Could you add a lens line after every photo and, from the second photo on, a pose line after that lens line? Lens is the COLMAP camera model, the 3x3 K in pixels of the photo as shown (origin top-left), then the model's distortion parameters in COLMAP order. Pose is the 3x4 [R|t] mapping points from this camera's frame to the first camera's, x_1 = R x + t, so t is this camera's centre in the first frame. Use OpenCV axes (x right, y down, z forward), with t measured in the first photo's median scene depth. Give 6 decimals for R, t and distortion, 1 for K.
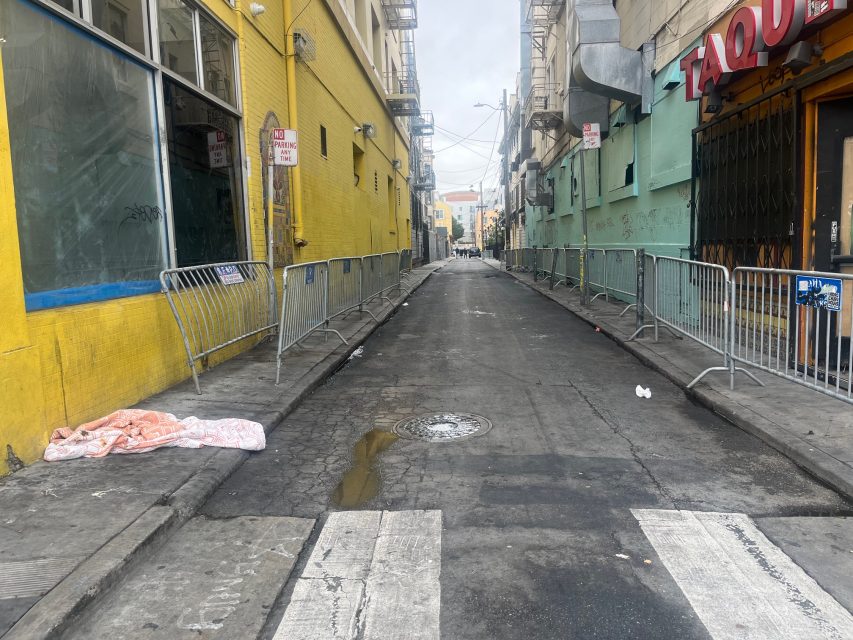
lens RADIAL K [[637.0, 0, 426.5], [0, 637.0, 320.0], [0, 0, 1]] dist [0.015370, -0.000313]
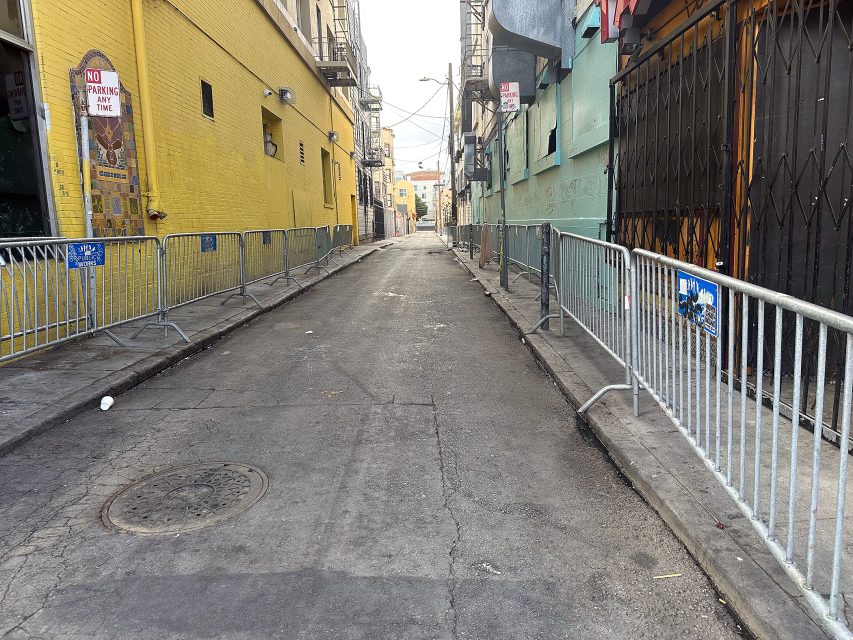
lens RADIAL K [[591.6, 0, 426.8], [0, 591.6, 313.8], [0, 0, 1]] dist [0.091061, -0.151229]
pose [[0.998621, -0.005628, 0.052197, 0.103712], [0.003740, 0.999338, 0.036201, -0.016668], [-0.052366, -0.035956, 0.997980, 0.170793]]
